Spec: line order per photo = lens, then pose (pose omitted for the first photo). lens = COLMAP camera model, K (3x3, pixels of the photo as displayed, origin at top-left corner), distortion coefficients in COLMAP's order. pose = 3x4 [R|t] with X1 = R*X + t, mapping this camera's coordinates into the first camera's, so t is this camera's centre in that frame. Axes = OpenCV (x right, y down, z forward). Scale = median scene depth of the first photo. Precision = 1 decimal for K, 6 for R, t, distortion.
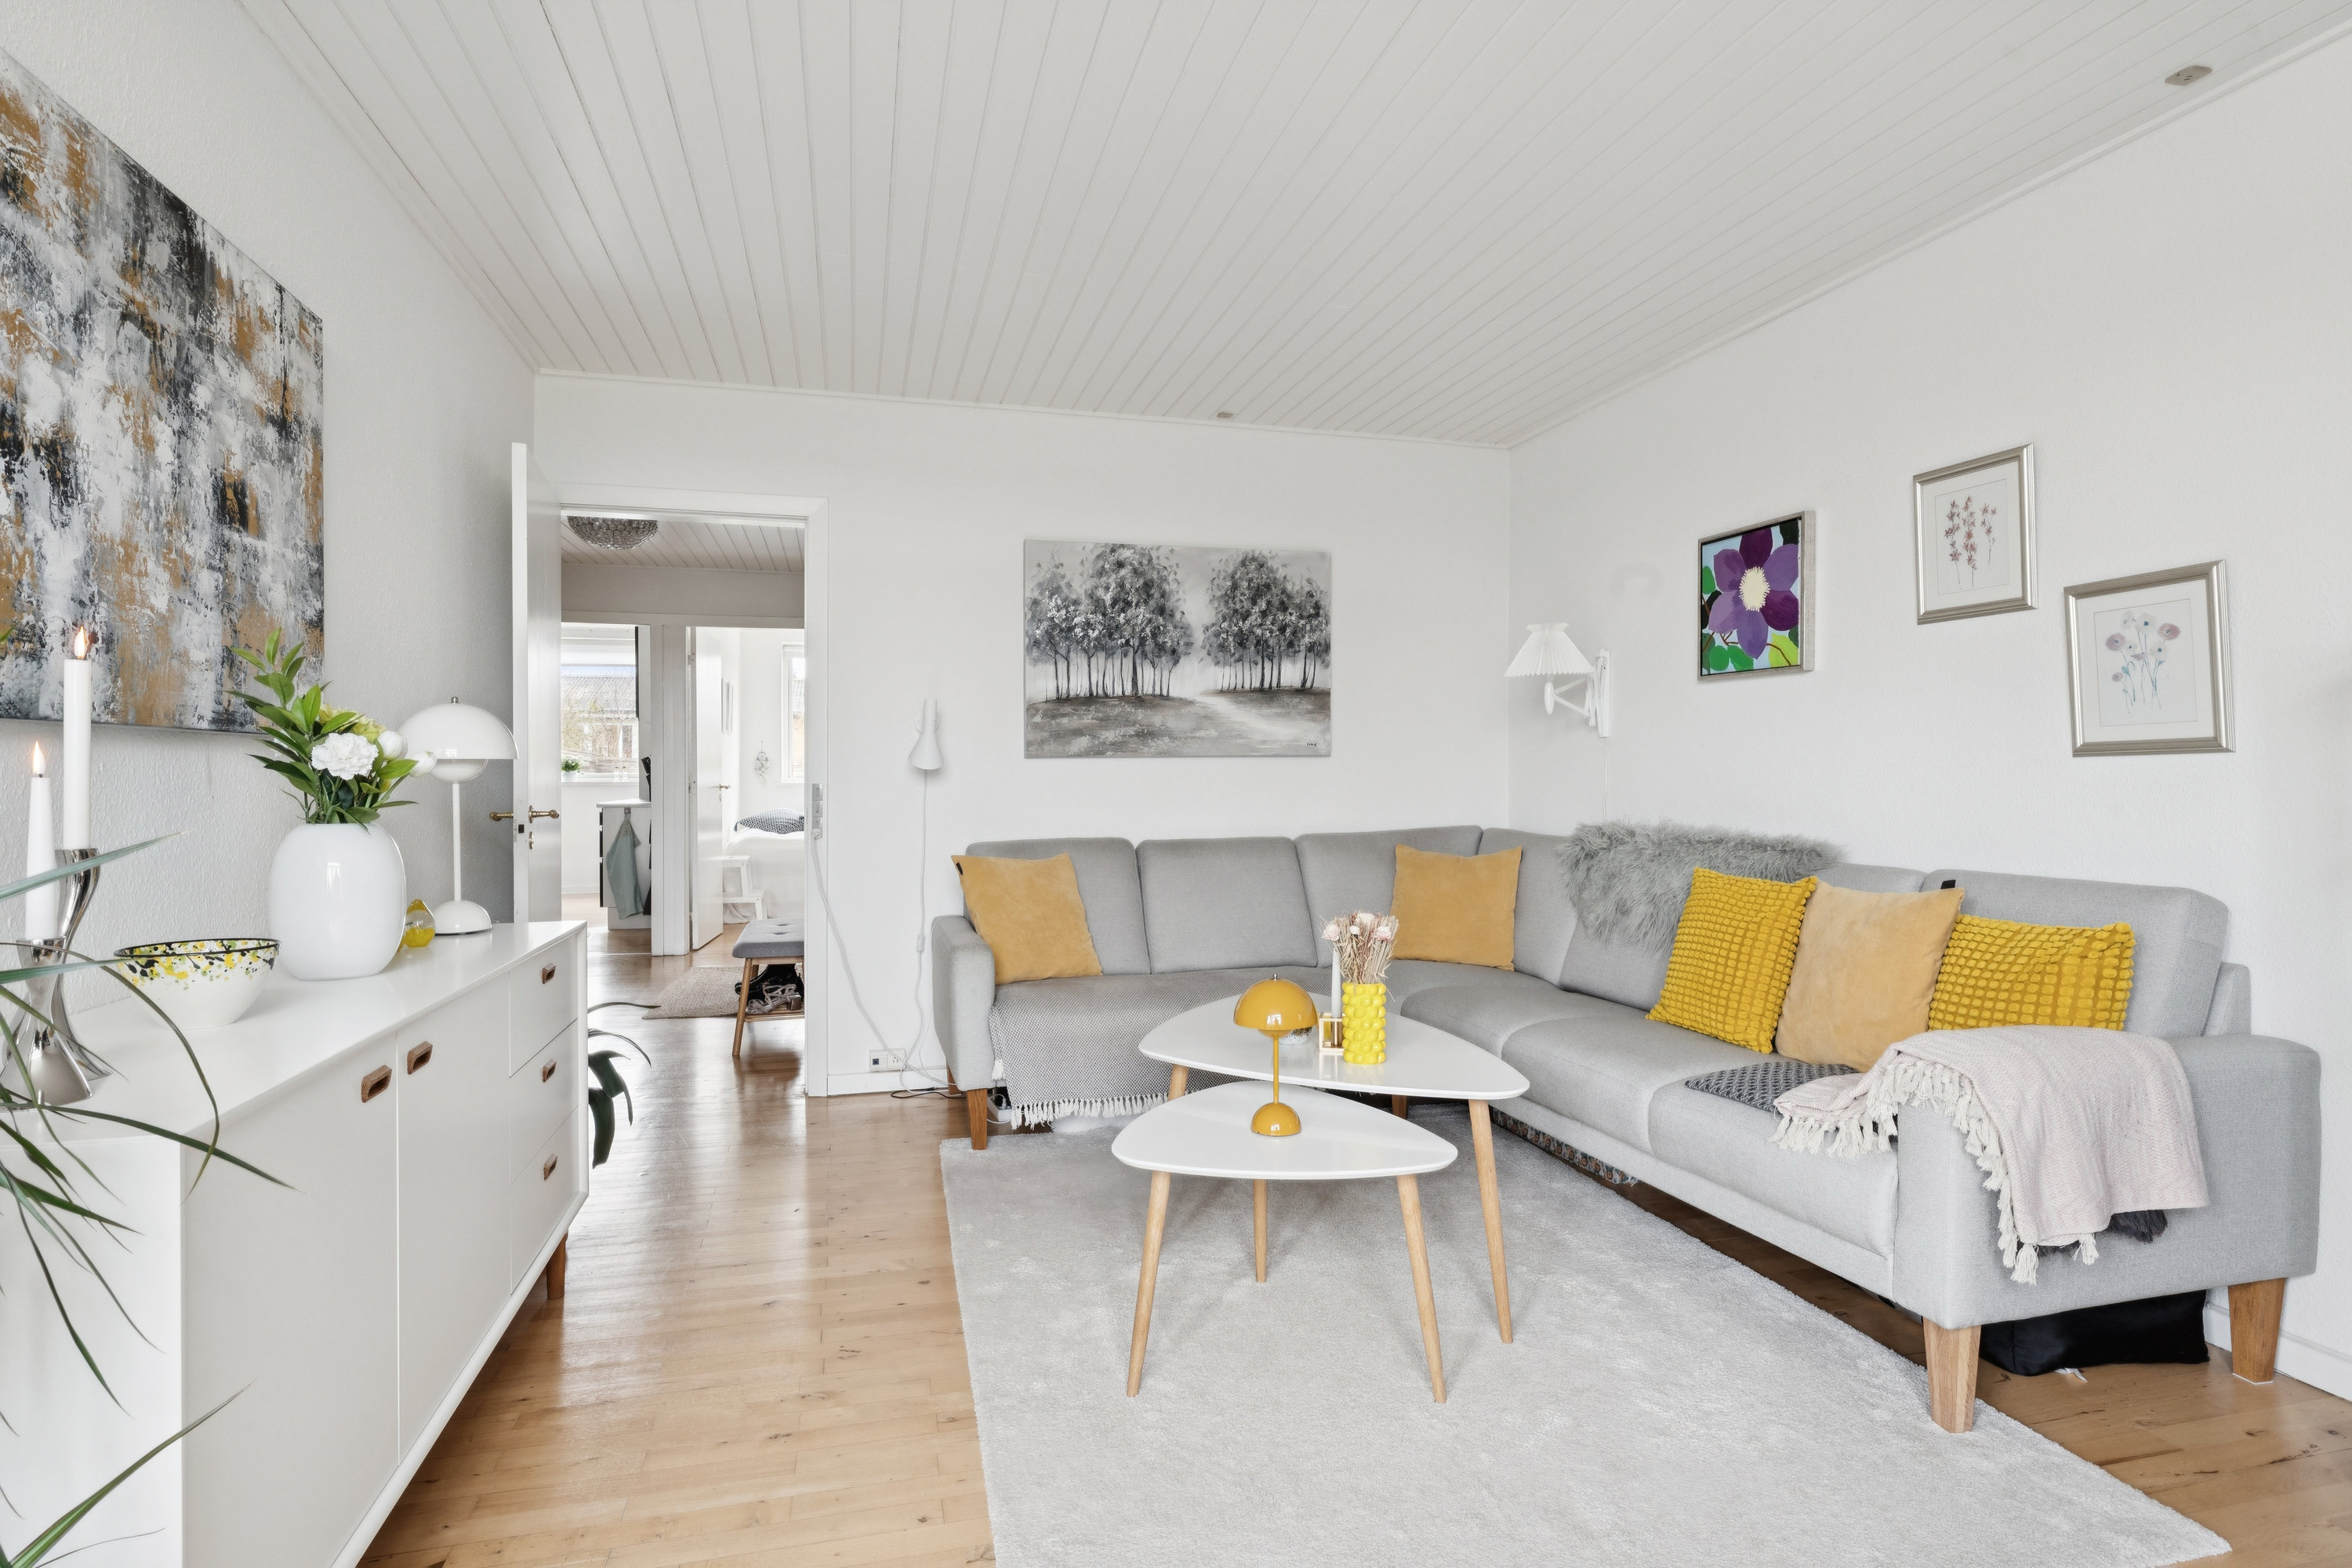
lens RADIAL K [[1222.2, 0, 1178.0], [0, 1222.2, 782.6], [0, 0, 1]] dist [0.003293, 0.000297]
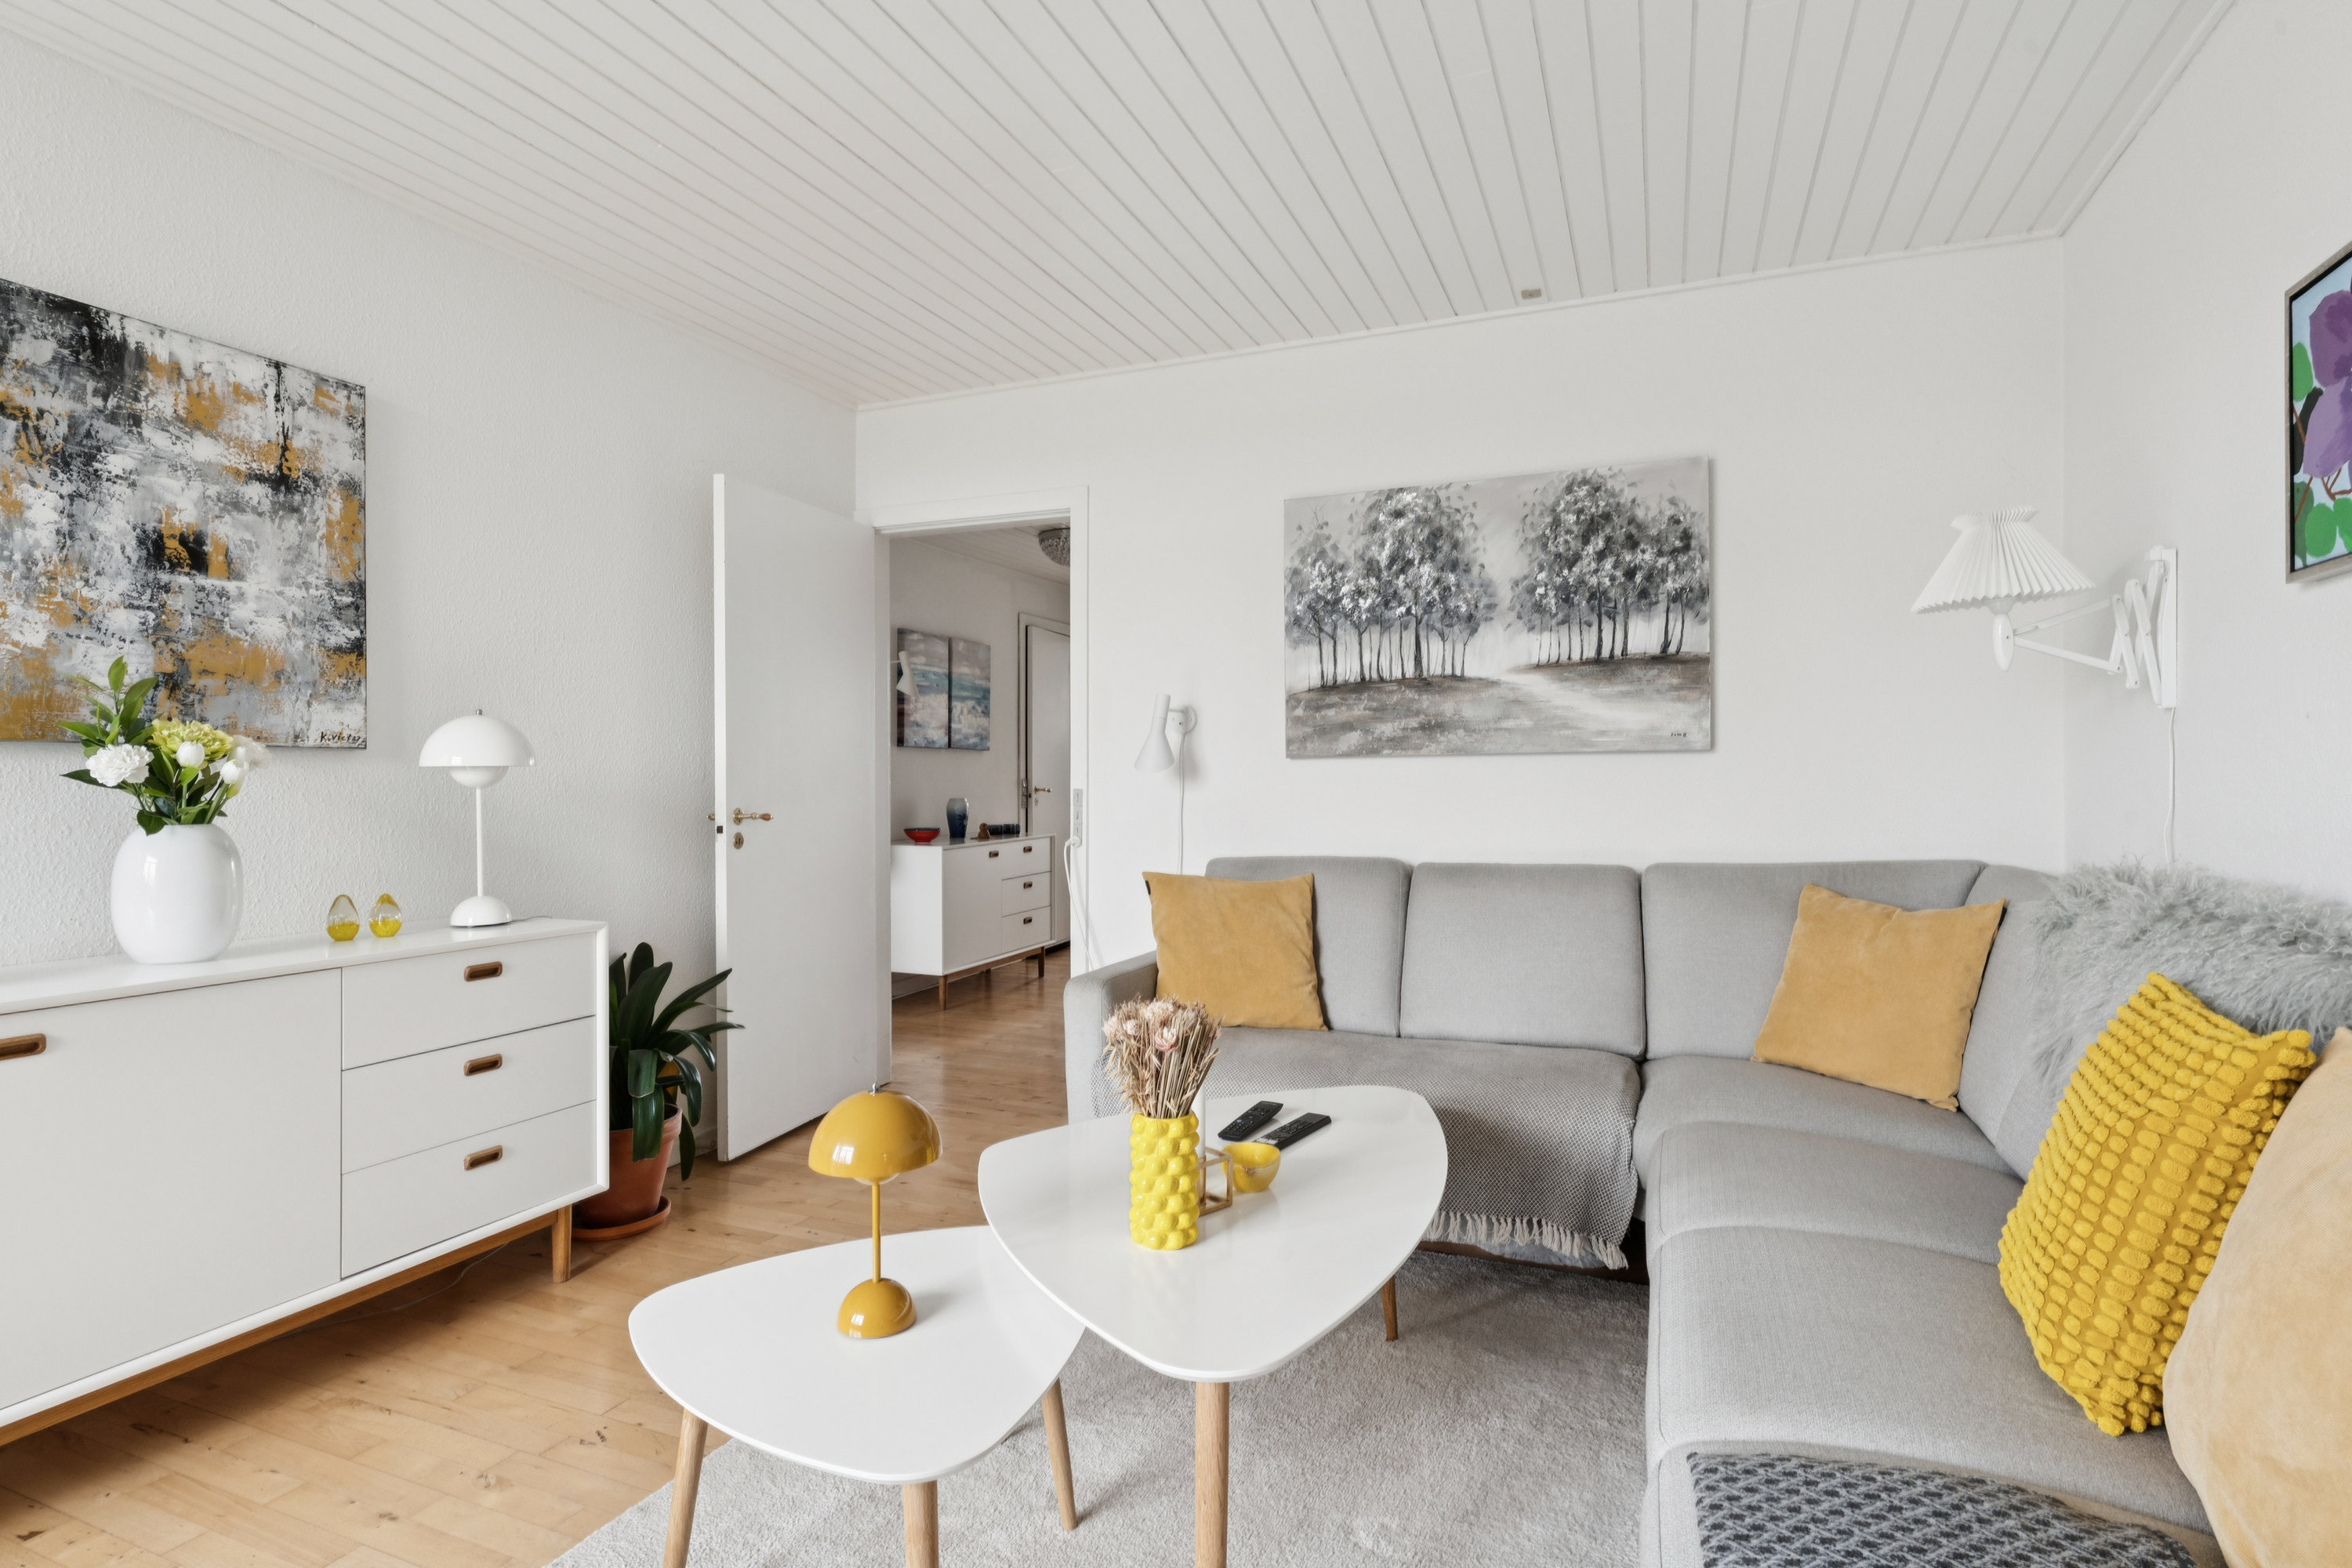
lens RADIAL K [[1171.9, 0, 1174.6], [0, 1171.9, 782.6], [0, 0, 1]] dist [-0.006838, 0.001820]
pose [[0.793714, 0.000760, -0.608291, 0.299525], [-0.001876, 0.999998, -0.001198, -0.002590], [0.608288, 0.002091, 0.793713, 0.307122]]
